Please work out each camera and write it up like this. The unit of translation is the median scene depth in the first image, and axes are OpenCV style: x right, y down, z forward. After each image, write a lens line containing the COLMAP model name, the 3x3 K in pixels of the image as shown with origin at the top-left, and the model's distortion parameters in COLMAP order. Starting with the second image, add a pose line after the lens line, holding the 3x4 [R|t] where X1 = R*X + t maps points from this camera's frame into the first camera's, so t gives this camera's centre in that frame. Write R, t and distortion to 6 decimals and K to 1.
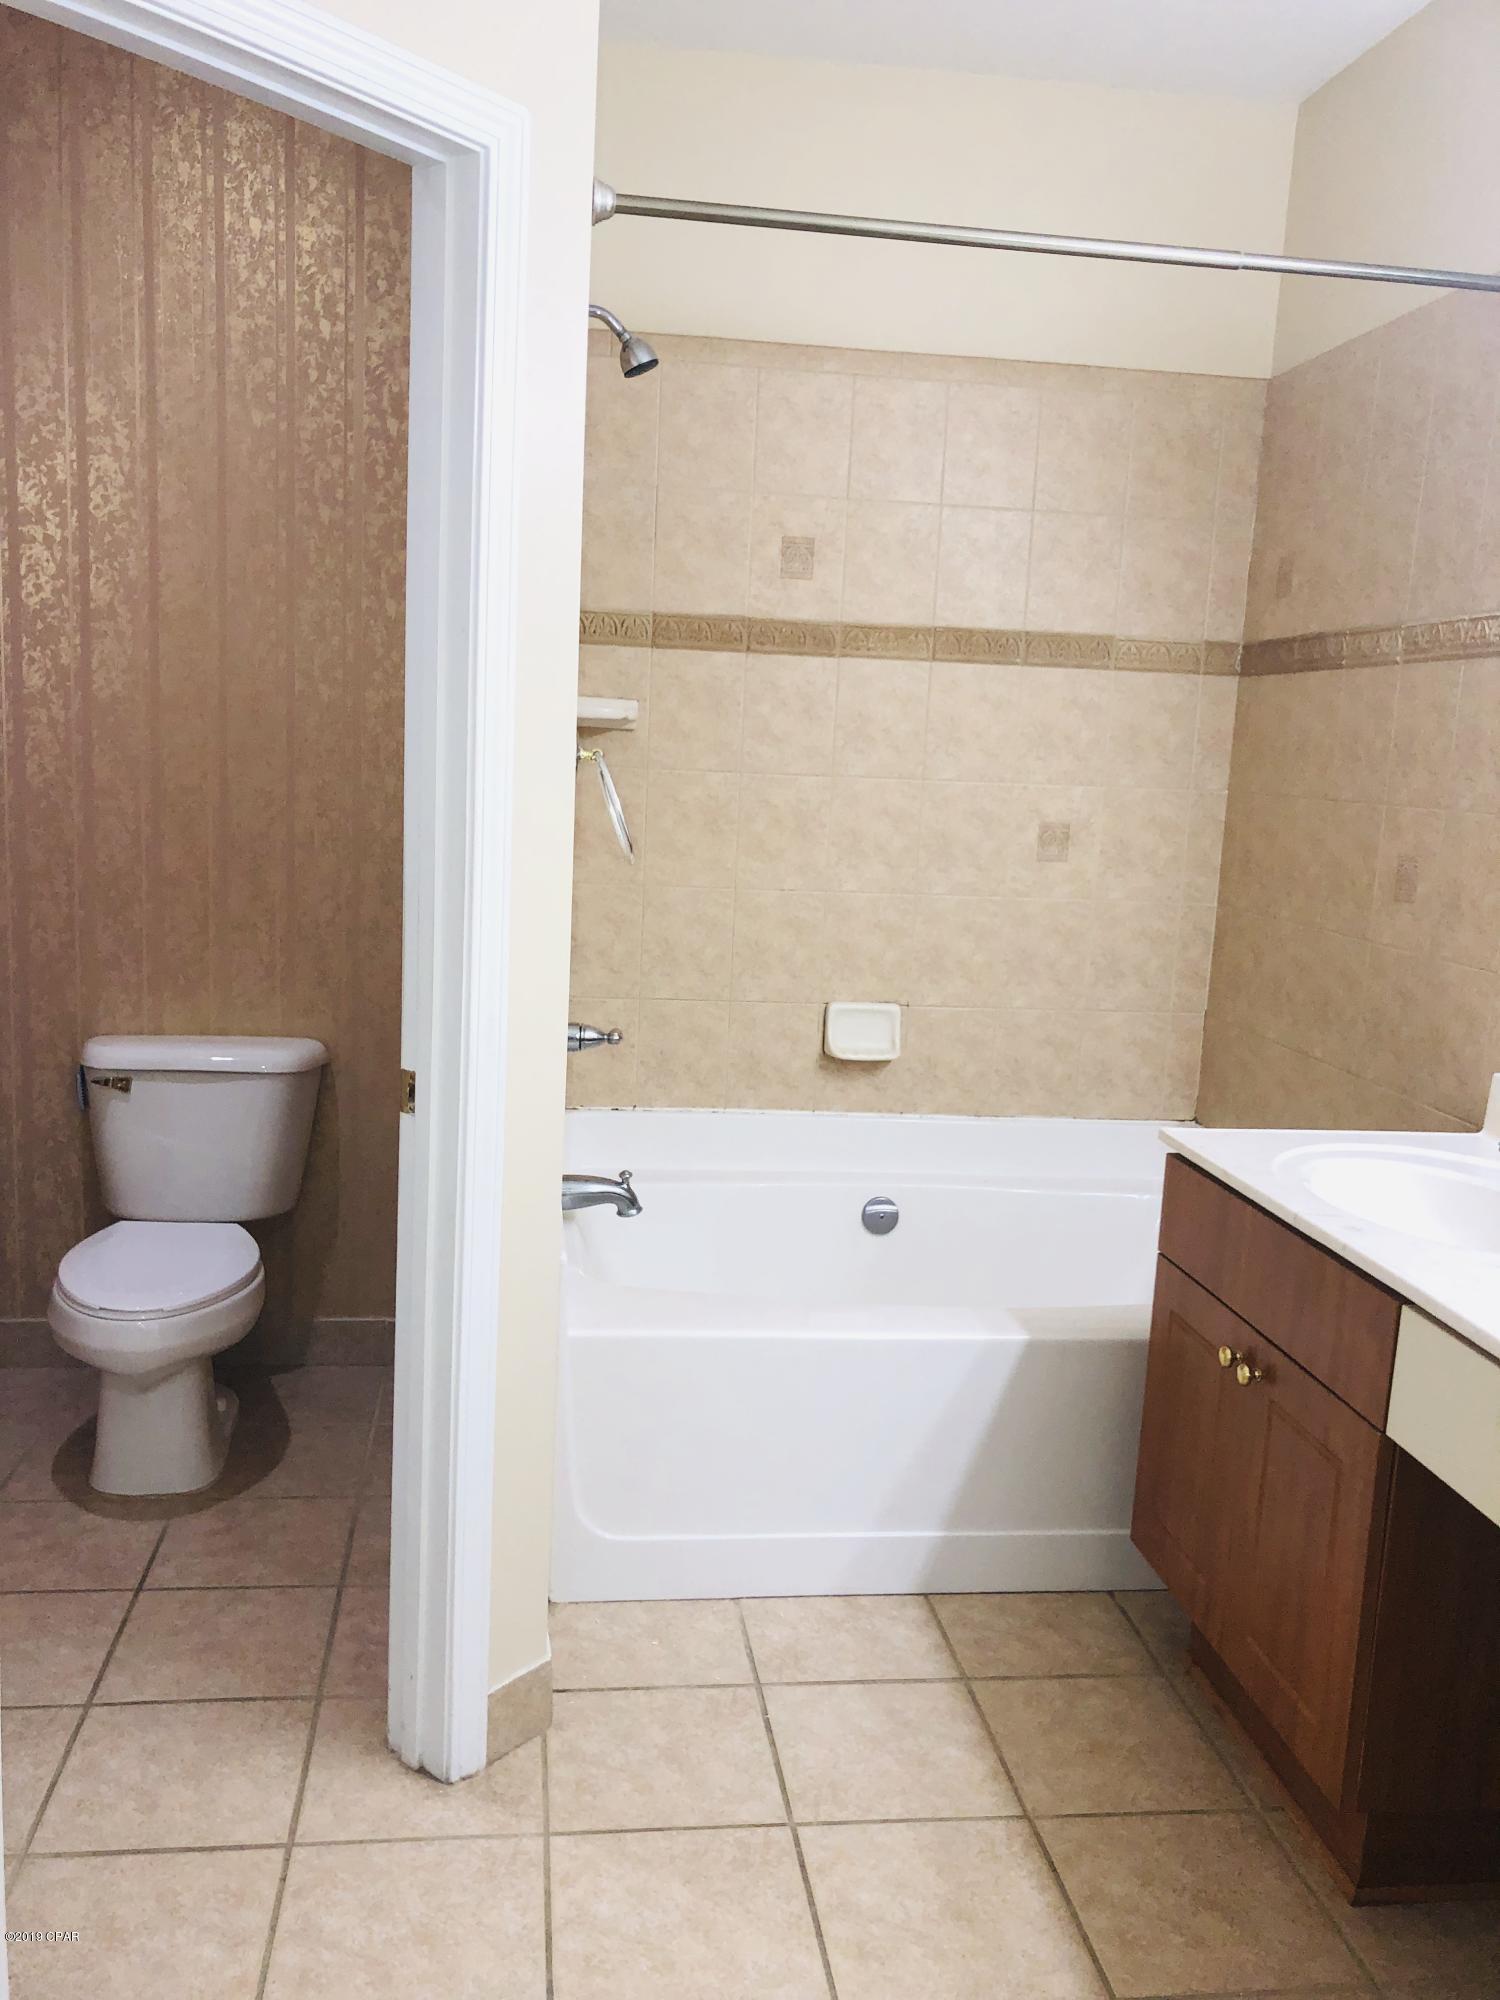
lens RADIAL K [[1620.2, 0, 741.8], [0, 1620.2, 1014.1], [0, 0, 1]] dist [0.015866, -0.057201]
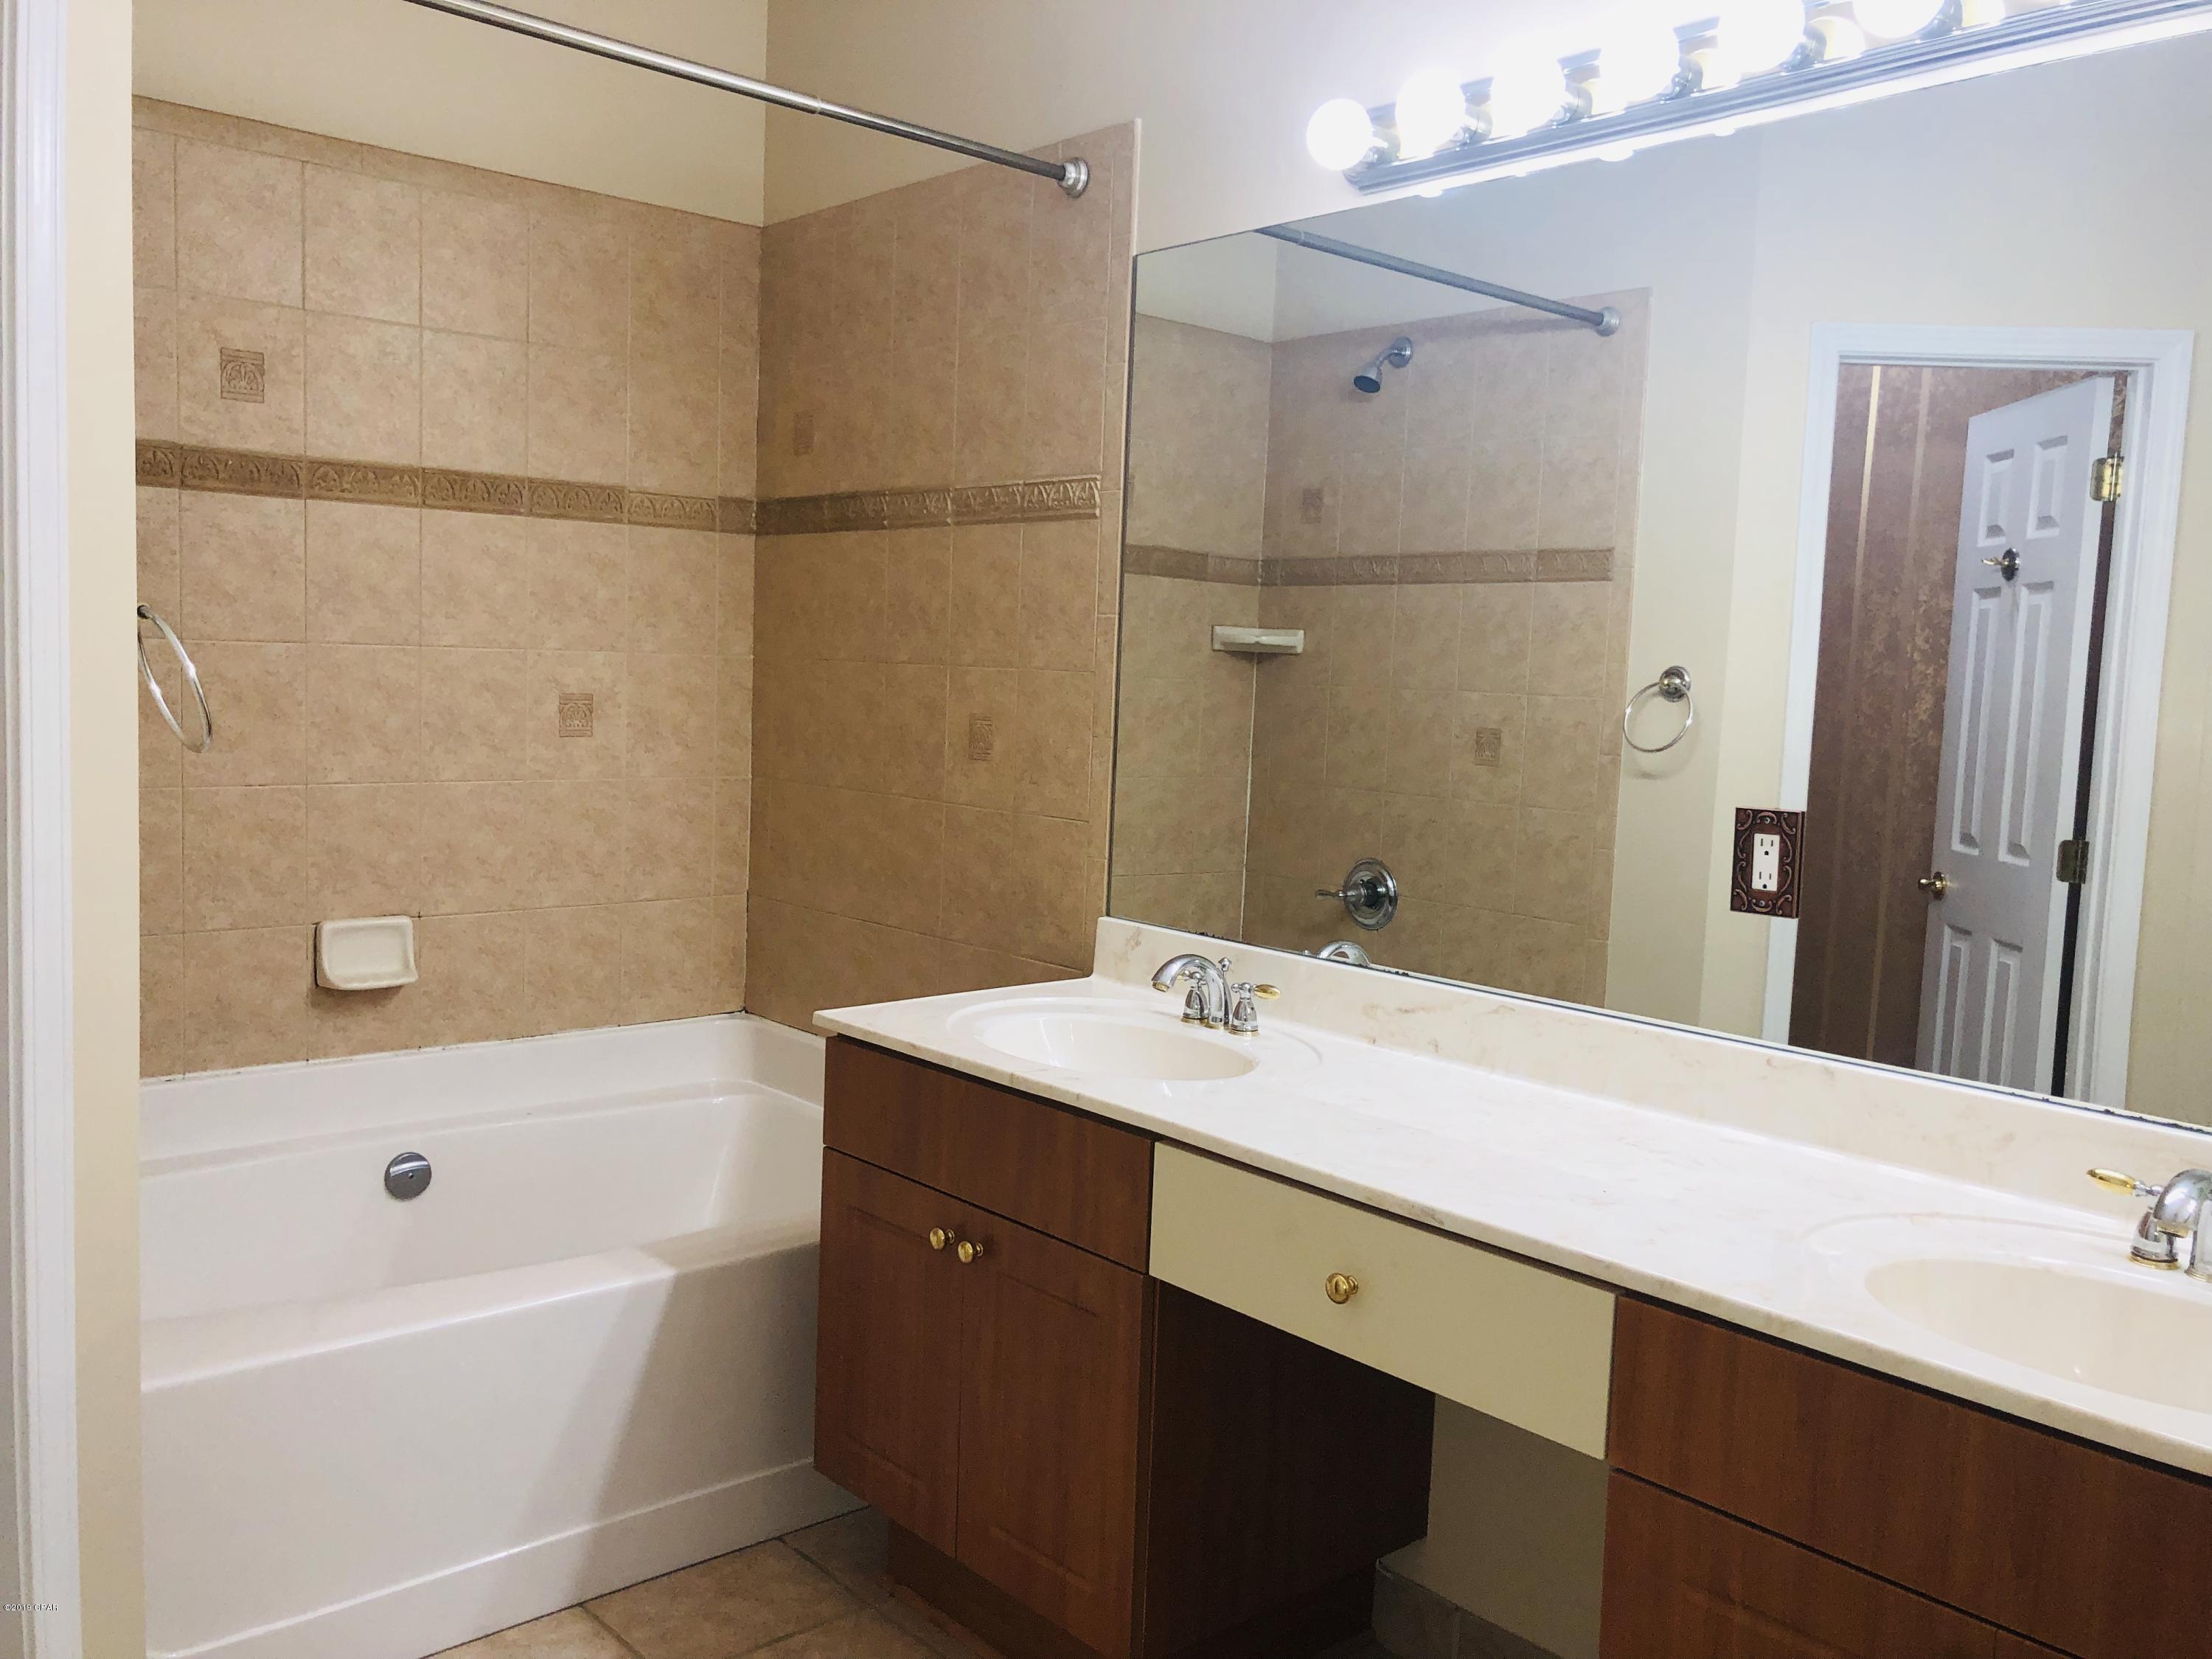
lens RADIAL K [[1792.0, 0, 1105.7], [0, 1792.0, 811.5], [0, 0, 1]] dist [0.015866, -0.057201]
pose [[0.813898, -0.063772, 0.577497, -0.144066], [0.096005, 0.995056, -0.025422, -0.001603], [-0.573020, 0.076133, 0.815997, 0.043652]]
